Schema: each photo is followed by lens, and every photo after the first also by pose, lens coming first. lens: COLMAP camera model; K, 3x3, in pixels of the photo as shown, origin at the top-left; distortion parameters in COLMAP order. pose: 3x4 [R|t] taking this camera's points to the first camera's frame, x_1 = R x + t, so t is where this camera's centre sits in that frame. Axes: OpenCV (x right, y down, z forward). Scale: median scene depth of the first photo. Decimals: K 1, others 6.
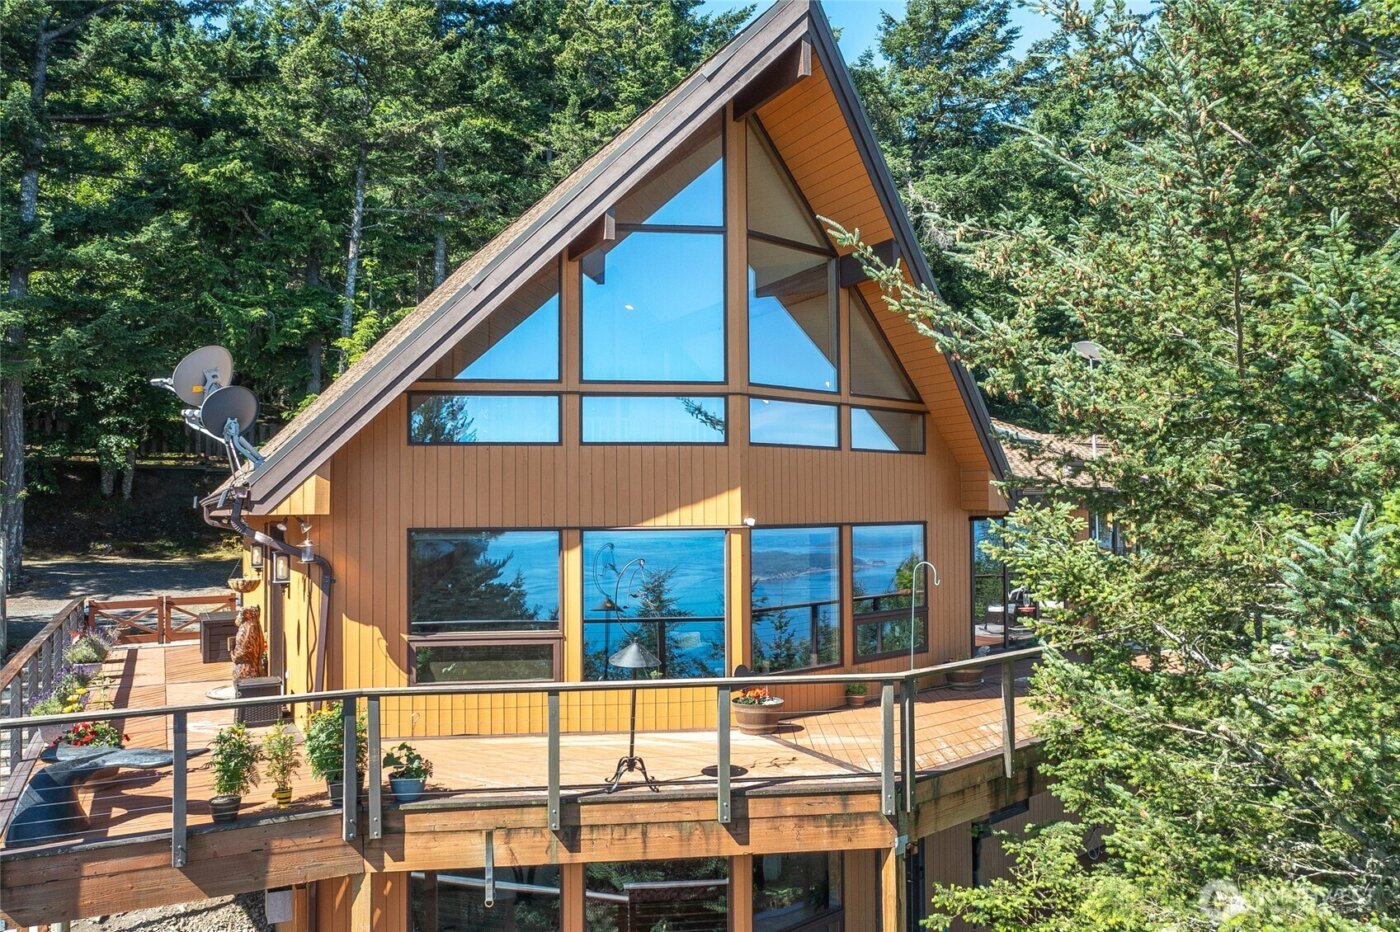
lens RADIAL K [[1126.6, 0, 700.0], [0, 1126.6, 466.0], [0, 0, 1]] dist [0.002722, 0.003941]
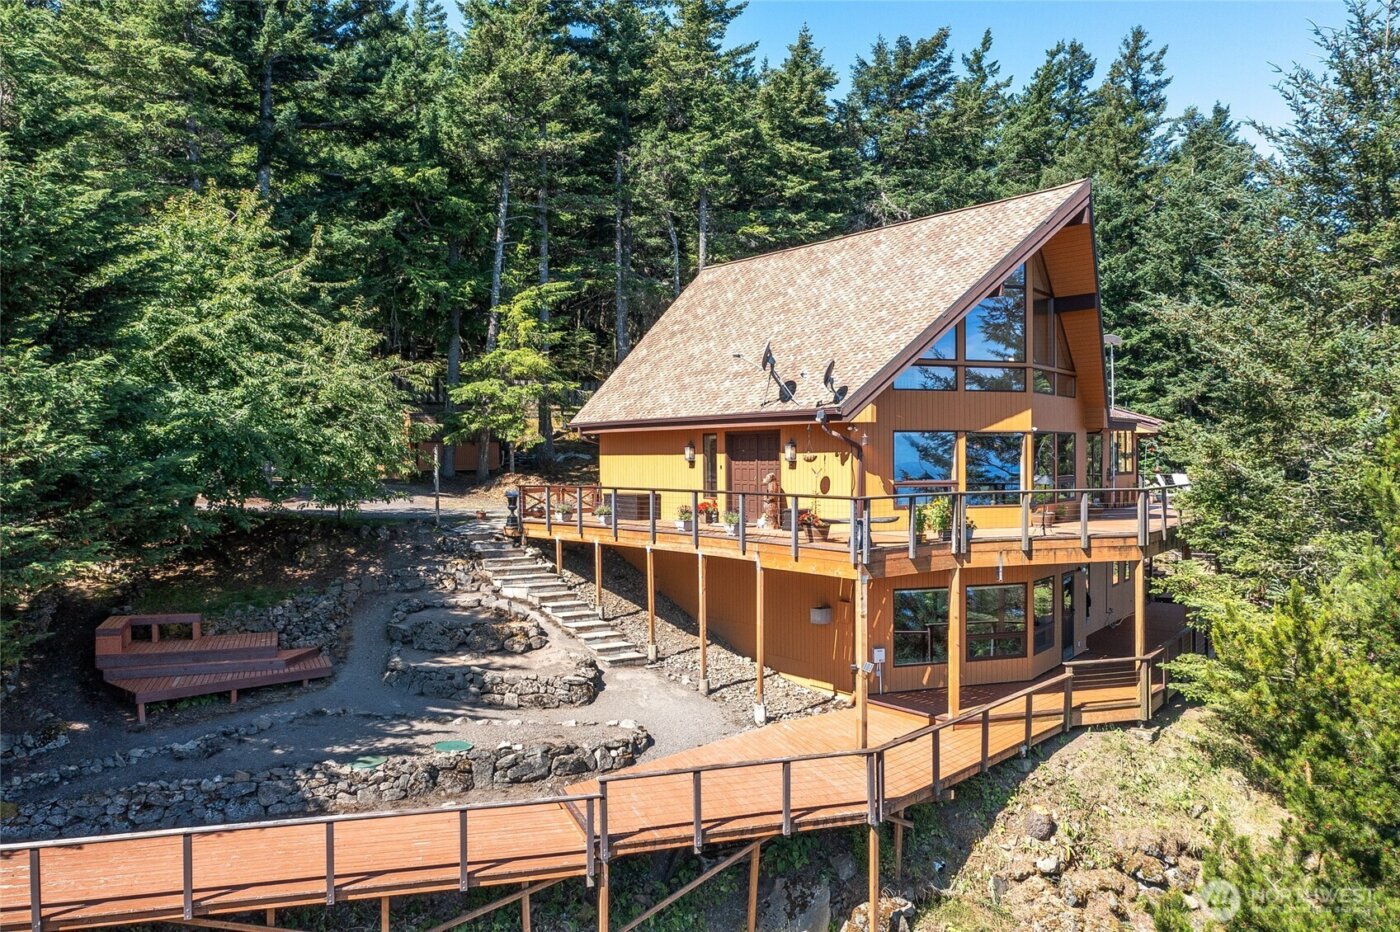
lens RADIAL K [[1146.7, 0, 700.0], [0, 1146.7, 466.0], [0, 0, 1]] dist [-0.028269, -0.000659]
pose [[0.980338, -0.000488, 0.197323, -1.085172], [-0.008524, 0.998959, 0.044817, 0.031510], [-0.197140, -0.045618, 0.979314, -1.051904]]
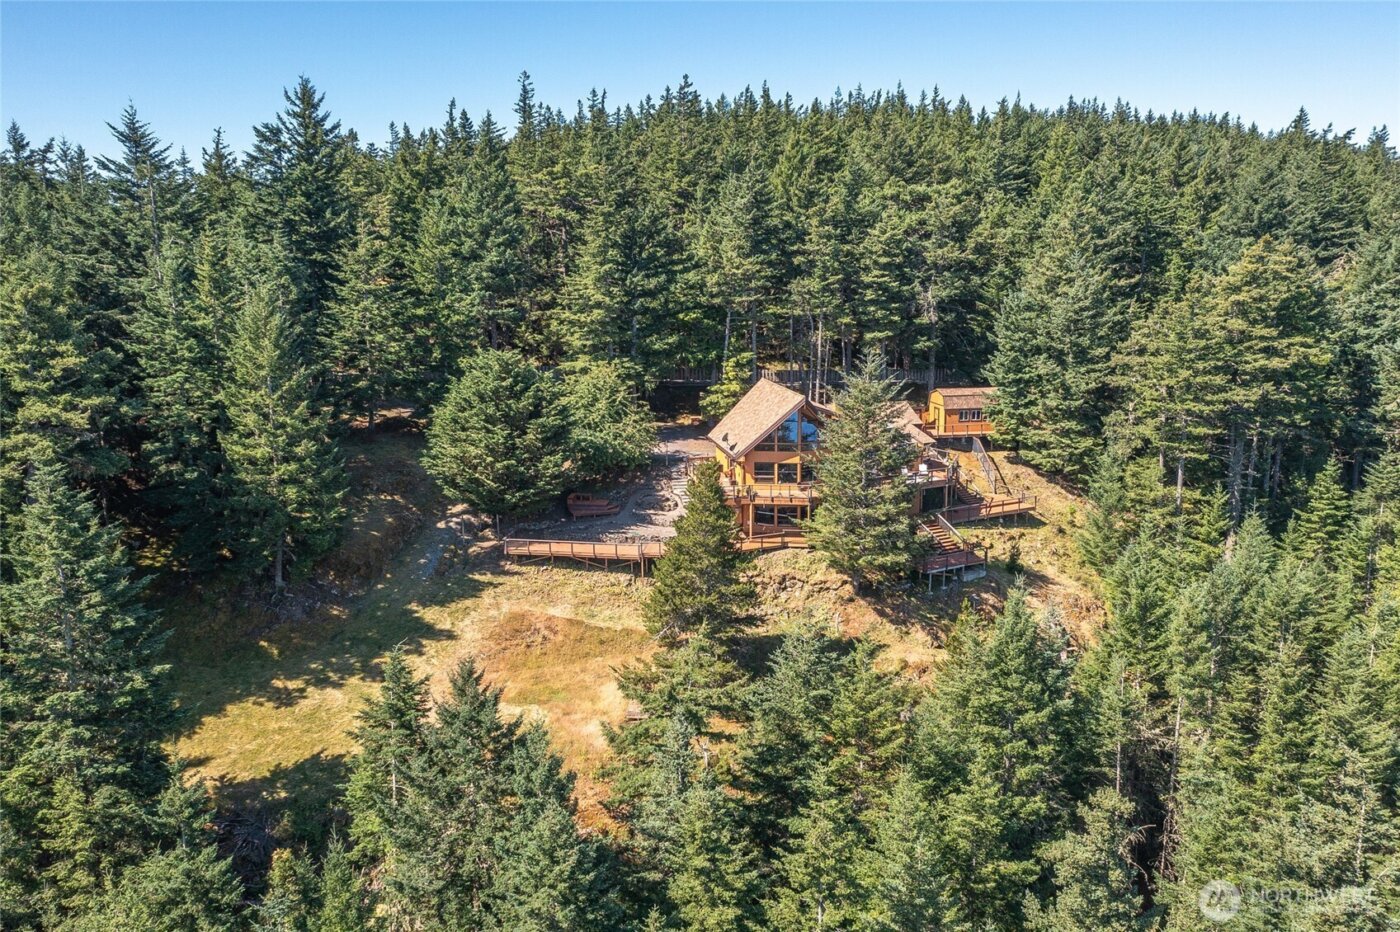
lens RADIAL K [[1146.7, 0, 700.0], [0, 1146.7, 466.0], [0, 0, 1]] dist [-0.028269, -0.000659]
pose [[0.966583, 0.050887, -0.251253, 1.394949], [0.008474, 0.973222, 0.229711, -1.781160], [0.256214, -0.224164, 0.940269, -6.670716]]
